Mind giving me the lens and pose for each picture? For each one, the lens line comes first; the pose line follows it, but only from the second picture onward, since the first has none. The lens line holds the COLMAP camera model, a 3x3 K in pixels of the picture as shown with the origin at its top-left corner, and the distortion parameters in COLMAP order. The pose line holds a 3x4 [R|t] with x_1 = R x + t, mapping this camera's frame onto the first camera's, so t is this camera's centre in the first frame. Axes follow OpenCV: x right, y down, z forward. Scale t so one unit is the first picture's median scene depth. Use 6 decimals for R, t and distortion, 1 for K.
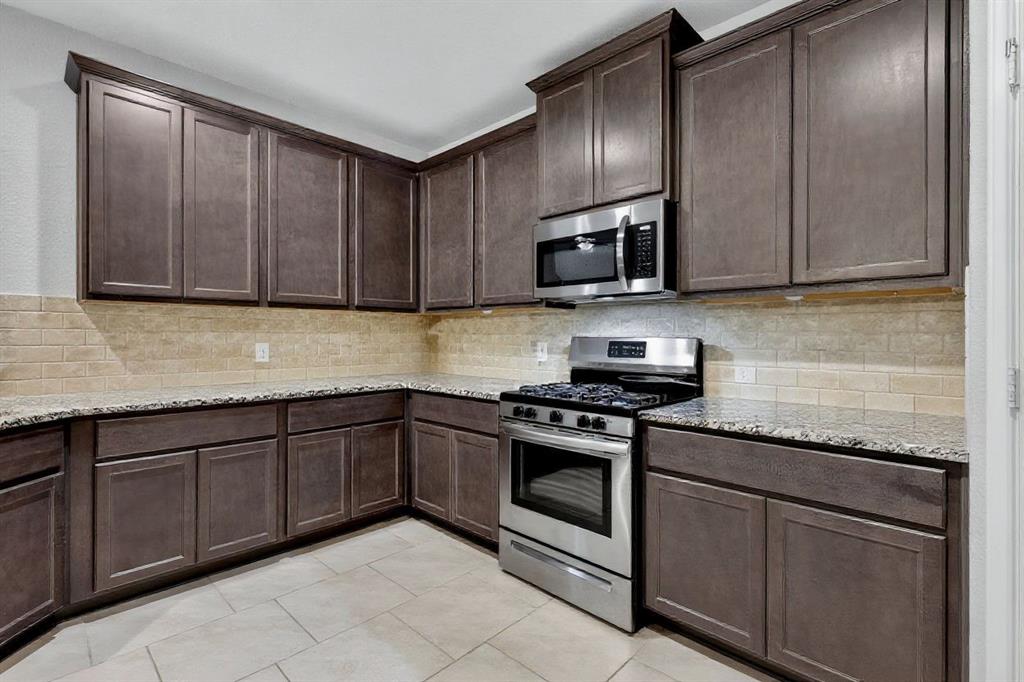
lens RADIAL K [[473.7, 0, 509.7], [0, 473.7, 334.6], [0, 0, 1]] dist [0.017971, 0.000546]
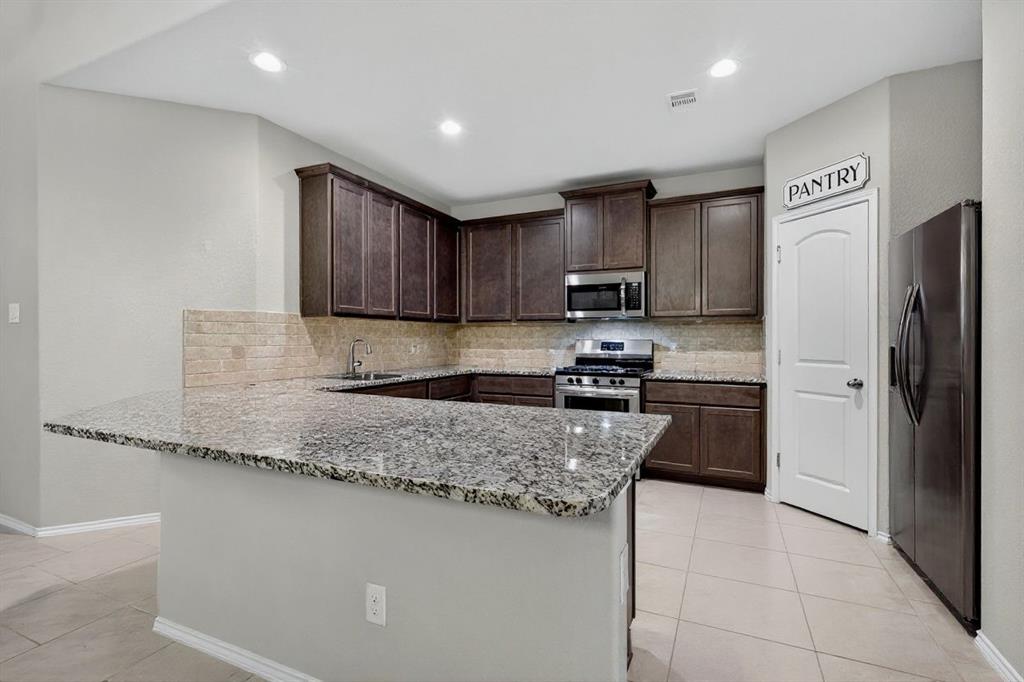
lens RADIAL K [[483.4, 0, 512.0], [0, 483.4, 341.0], [0, 0, 1]] dist [-0.000954, -0.000043]
pose [[0.941411, -0.002938, 0.337248, -0.803565], [0.000422, 0.999972, 0.007534, -0.003337], [-0.337261, -0.006950, 0.941386, -0.663929]]
